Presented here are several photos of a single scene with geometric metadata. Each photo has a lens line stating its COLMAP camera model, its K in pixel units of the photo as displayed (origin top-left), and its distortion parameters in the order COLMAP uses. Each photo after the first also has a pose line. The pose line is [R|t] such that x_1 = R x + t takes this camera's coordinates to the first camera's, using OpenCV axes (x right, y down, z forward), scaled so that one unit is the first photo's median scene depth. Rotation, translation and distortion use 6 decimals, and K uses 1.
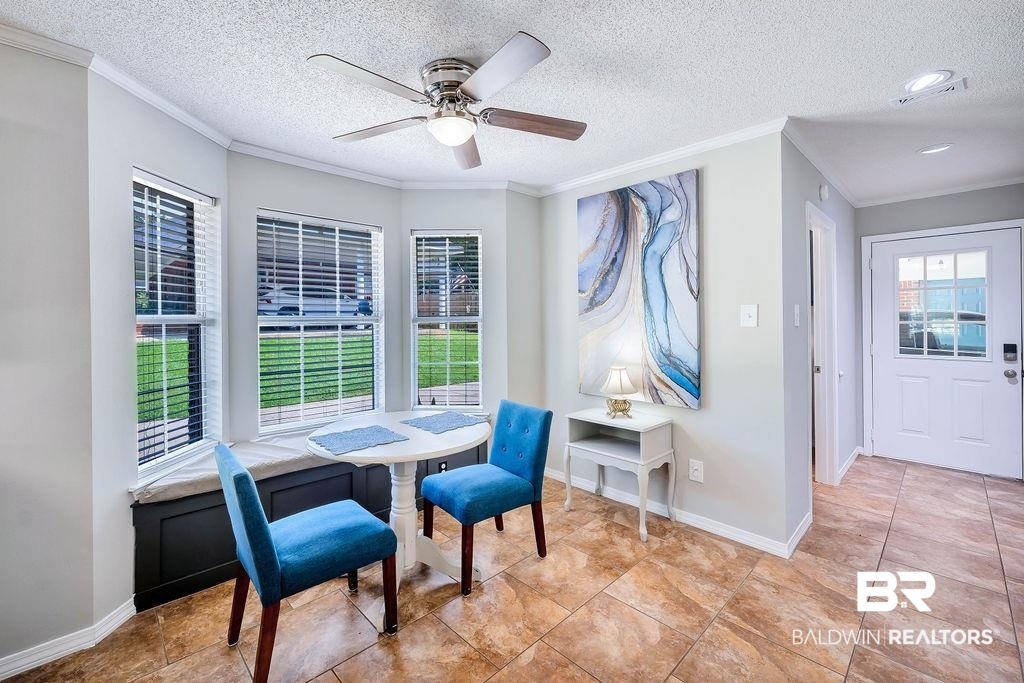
lens RADIAL K [[428.7, 0, 508.2], [0, 428.7, 338.9], [0, 0, 1]] dist [0.001088, -0.003455]
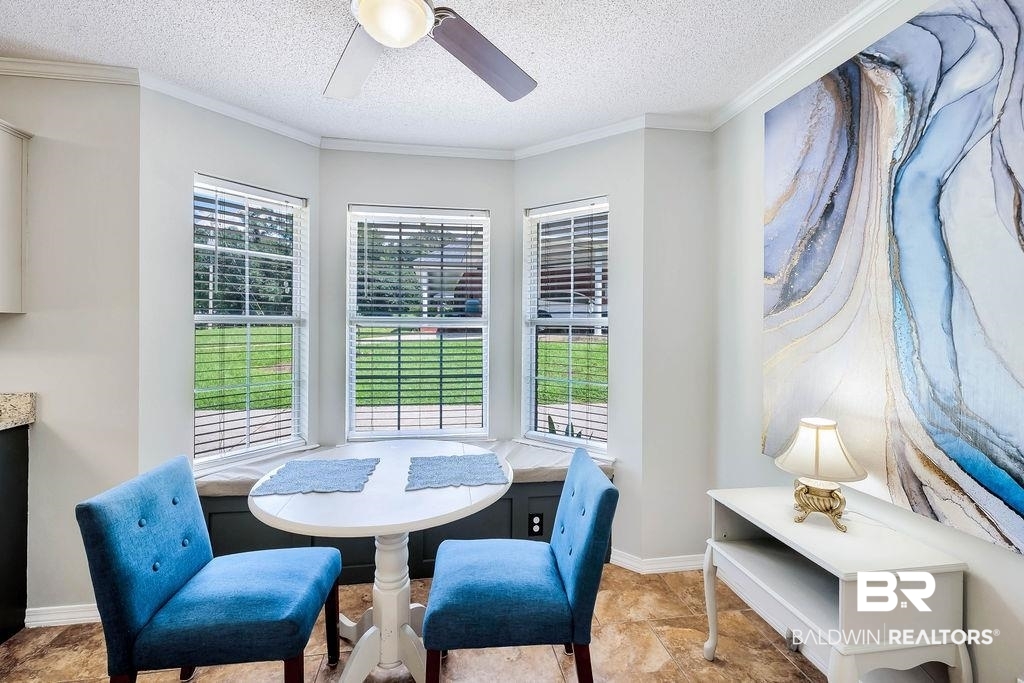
lens RADIAL K [[428.7, 0, 508.2], [0, 428.7, 338.9], [0, 0, 1]] dist [0.001088, -0.003455]
pose [[0.819635, 0.029802, -0.572111, 0.246613], [-0.035648, 0.999364, 0.000988, -0.016790], [0.571776, 0.019585, 0.820176, 0.391569]]
